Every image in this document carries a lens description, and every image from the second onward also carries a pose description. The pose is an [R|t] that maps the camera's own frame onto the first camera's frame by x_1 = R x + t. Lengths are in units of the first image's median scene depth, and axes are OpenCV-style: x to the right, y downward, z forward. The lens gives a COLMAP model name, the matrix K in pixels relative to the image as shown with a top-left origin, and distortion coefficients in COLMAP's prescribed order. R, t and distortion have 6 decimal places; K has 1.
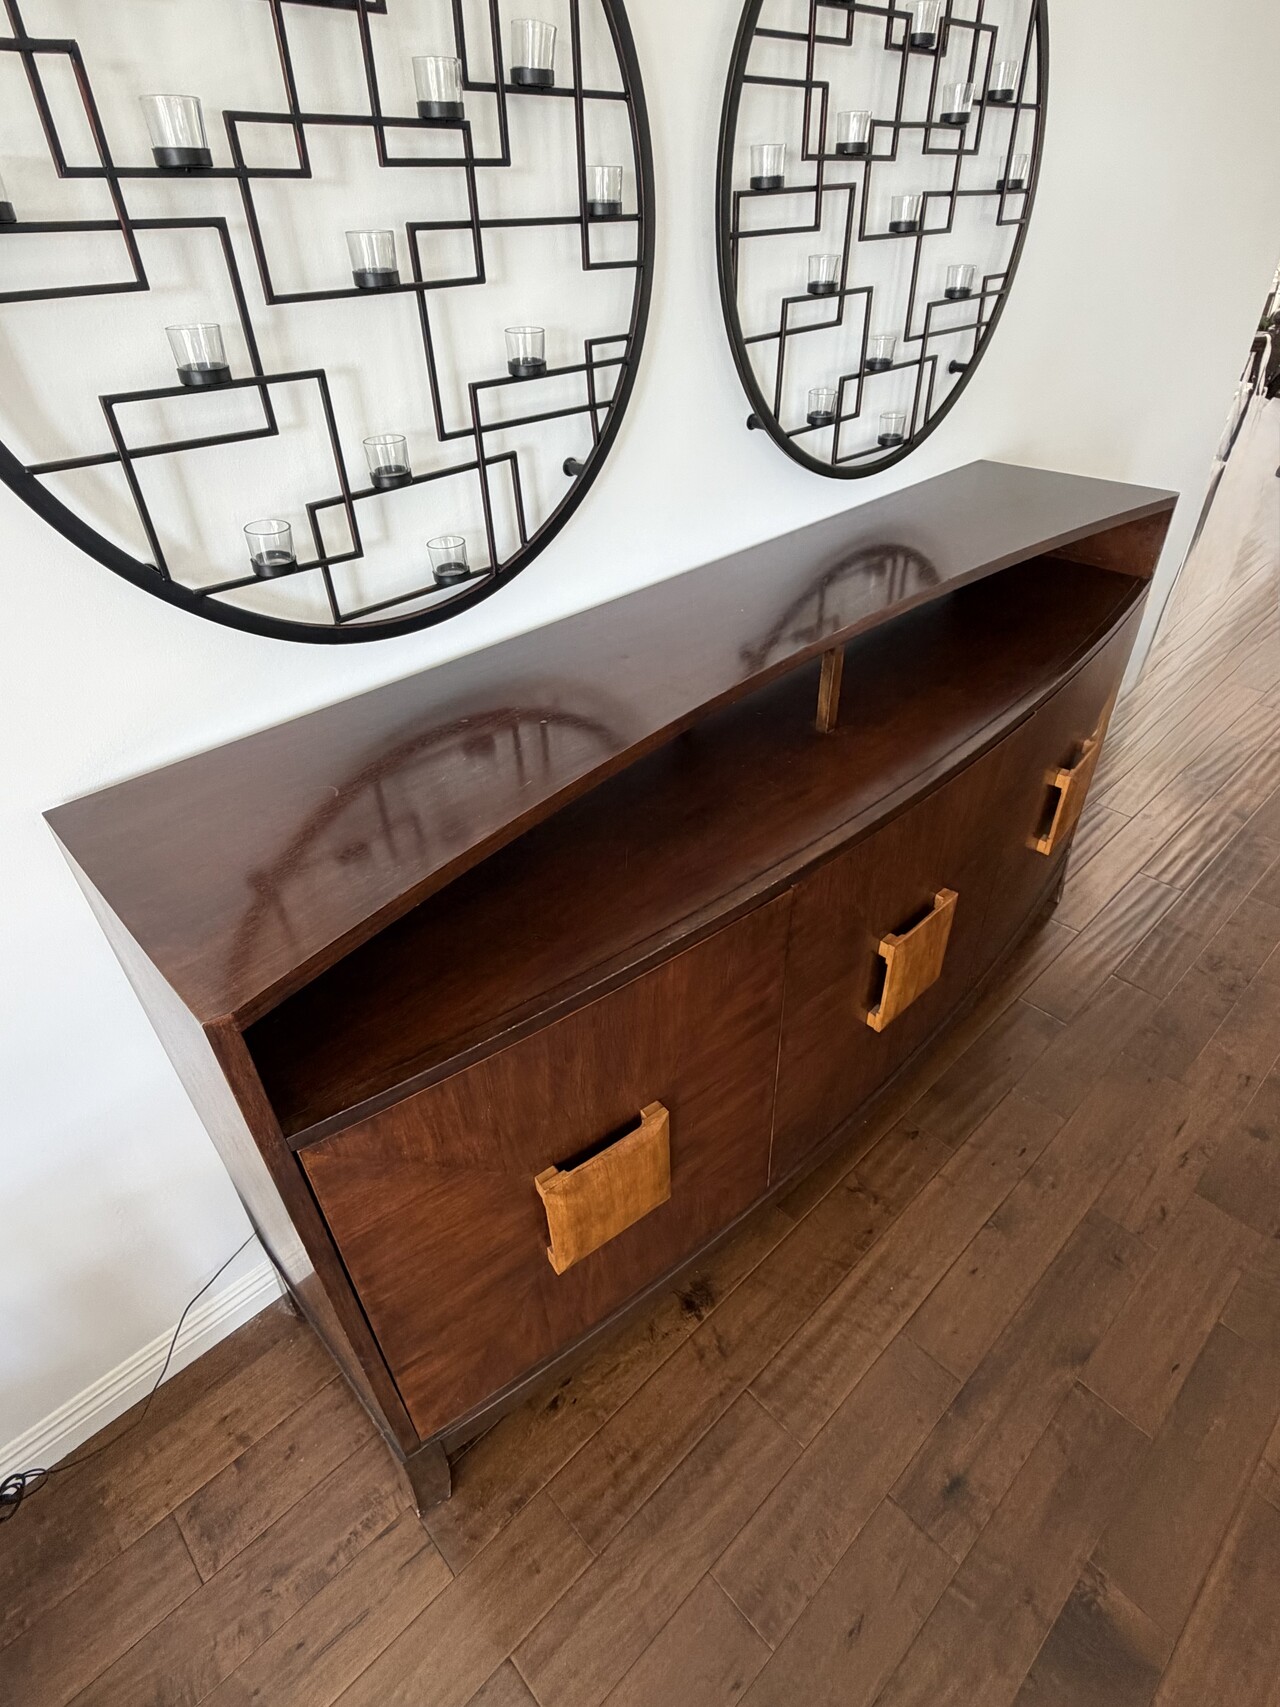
lens RADIAL K [[901.5, 0, 642.3], [0, 901.5, 848.1], [0, 0, 1]] dist [-0.009824, 0.000709]
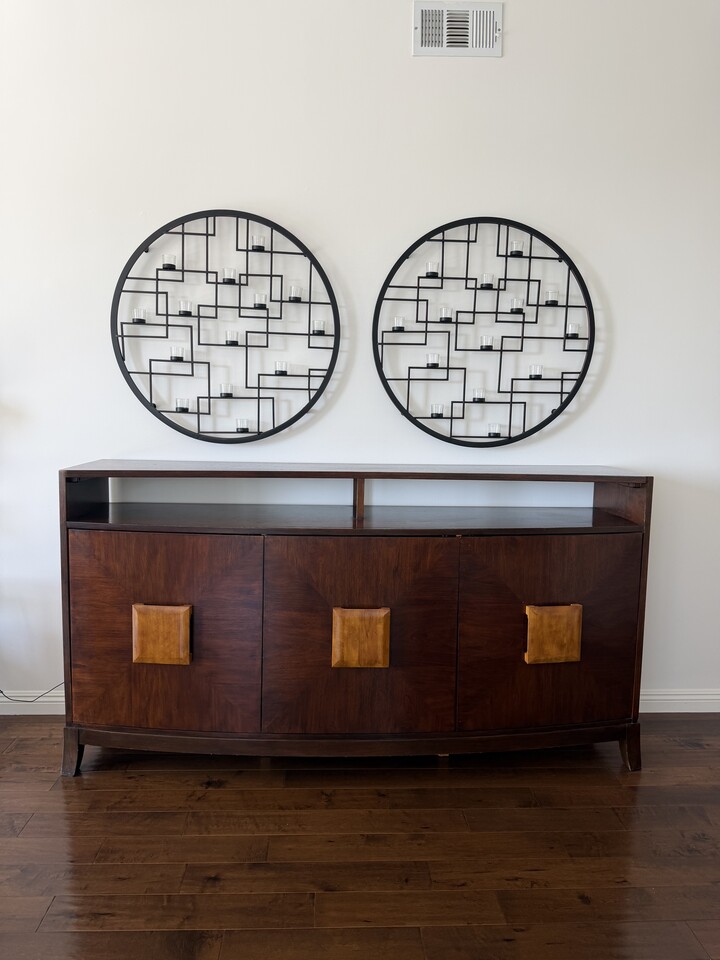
lens RADIAL K [[680.3, 0, 354.6], [0, 680.3, 481.7], [0, 0, 1]] dist [0.026190, -0.037946]
pose [[0.750571, 0.112482, -0.651146, 1.442102], [-0.426447, 0.835184, -0.347289, 0.426691], [0.504764, 0.538345, 0.674832, -0.219215]]
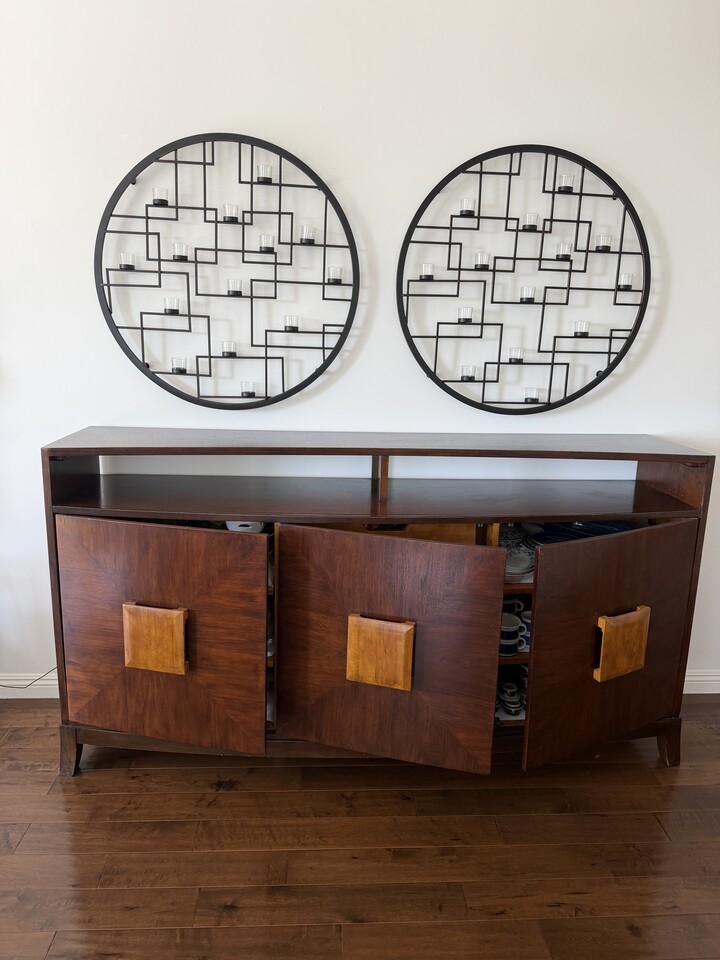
lens RADIAL K [[680.3, 0, 355.5], [0, 680.3, 484.5], [0, 0, 1]] dist [0.026190, -0.037946]
pose [[0.757609, 0.187760, -0.625120, 1.228593], [-0.426502, 0.867394, -0.256366, 0.278670], [0.494090, 0.460840, 0.737226, -0.174352]]
